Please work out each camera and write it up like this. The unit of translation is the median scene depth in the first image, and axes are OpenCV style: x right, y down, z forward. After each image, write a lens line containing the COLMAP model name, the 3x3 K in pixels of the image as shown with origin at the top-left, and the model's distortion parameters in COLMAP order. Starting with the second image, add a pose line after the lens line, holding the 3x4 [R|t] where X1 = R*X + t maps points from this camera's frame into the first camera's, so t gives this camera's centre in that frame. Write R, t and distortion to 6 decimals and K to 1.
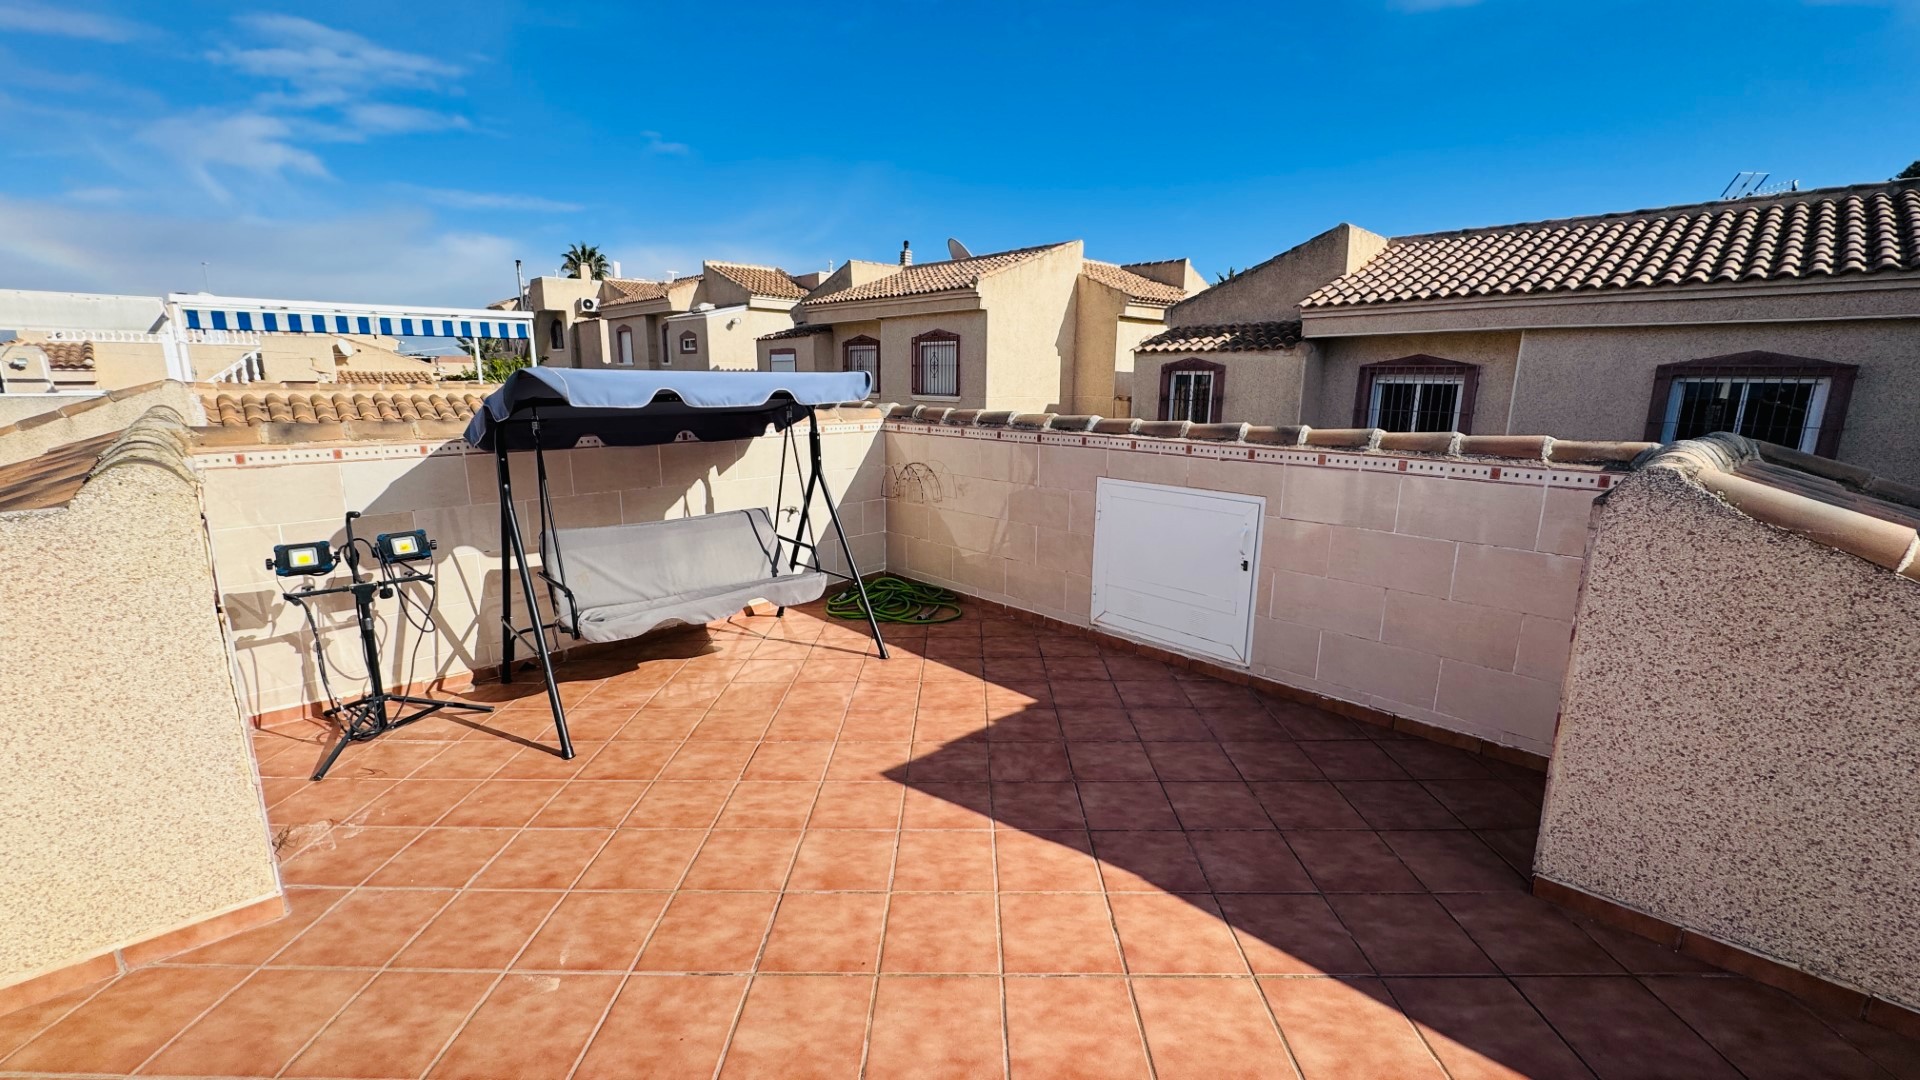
lens RADIAL K [[775.8, 0, 888.9], [0, 775.8, 548.2], [0, 0, 1]] dist [-0.000424, 0.000658]
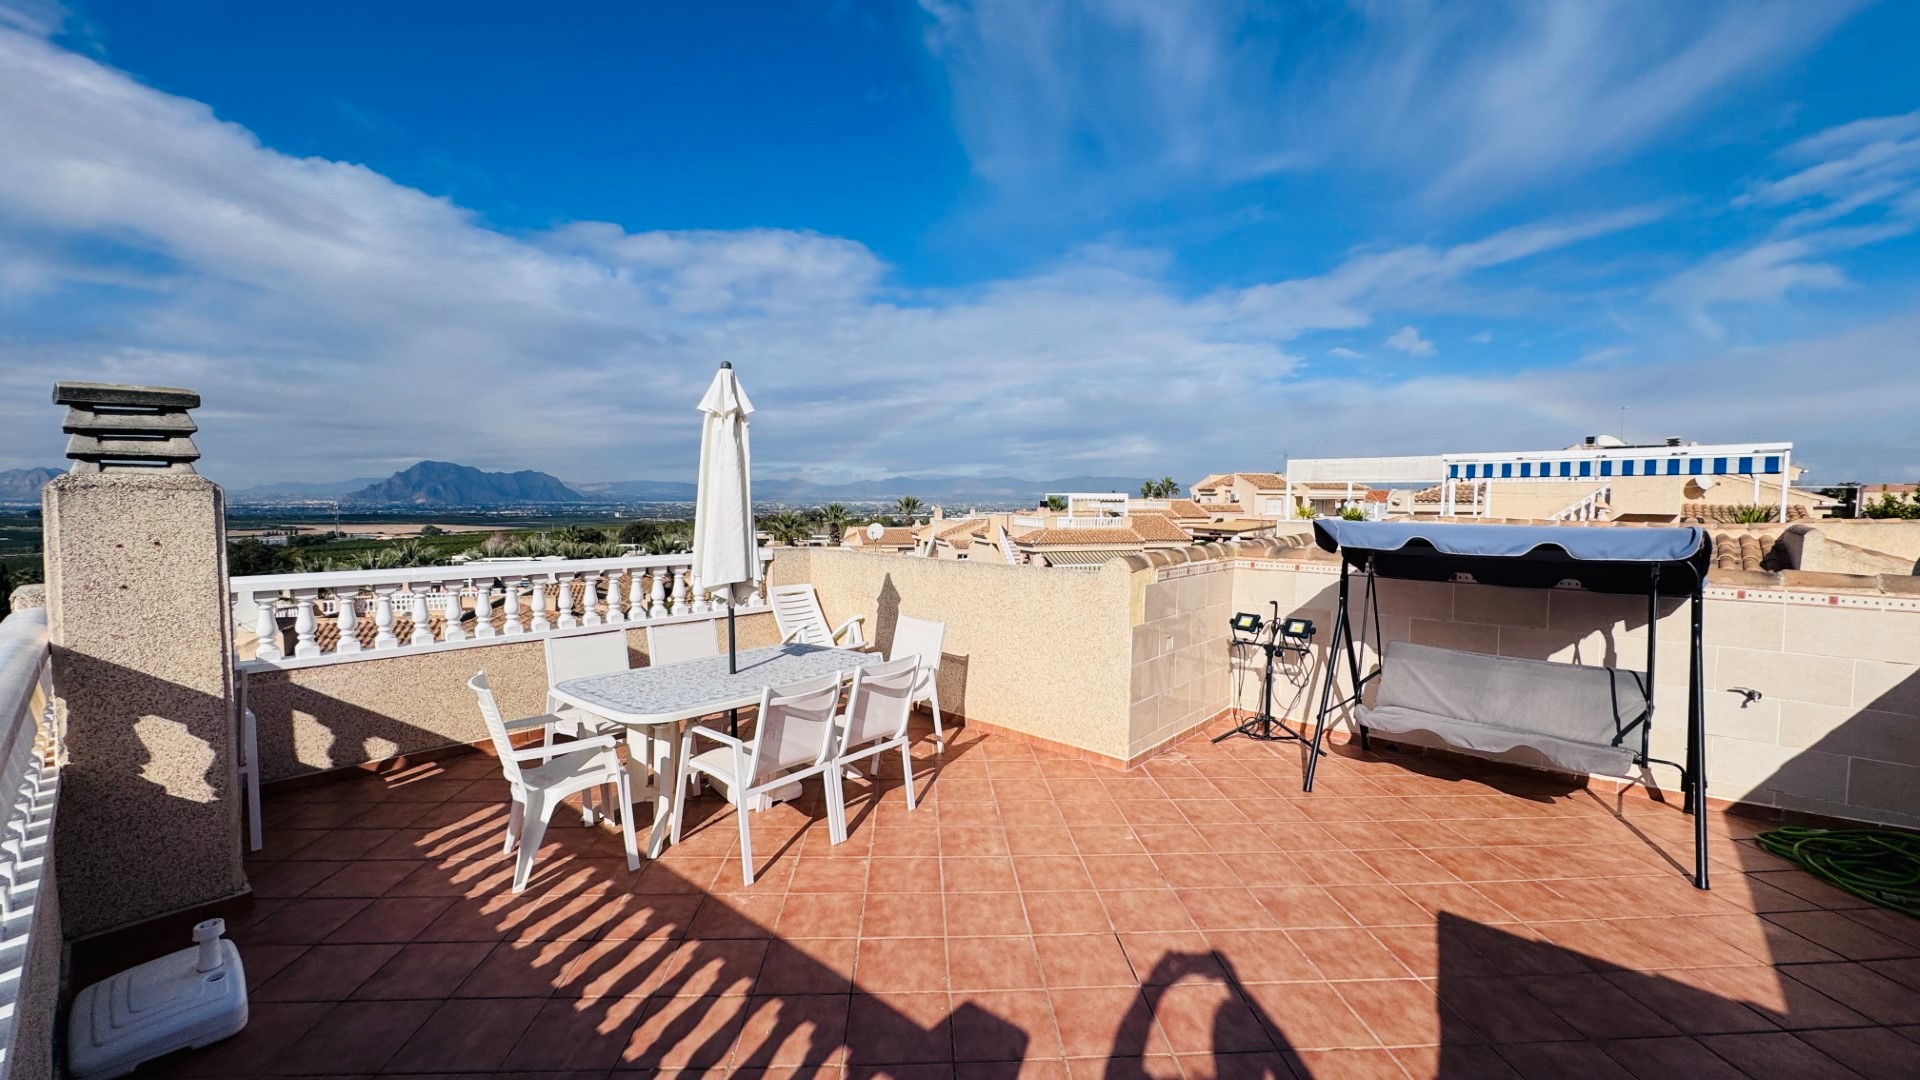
lens RADIAL K [[775.8, 0, 968.4], [0, 775.8, 529.2], [0, 0, 1]] dist [-0.000424, 0.000658]
pose [[0.082947, 0.035683, -0.995915, 0.731499], [-0.218490, 0.975695, 0.016761, -0.065142], [0.972308, 0.216207, 0.088728, 0.145184]]
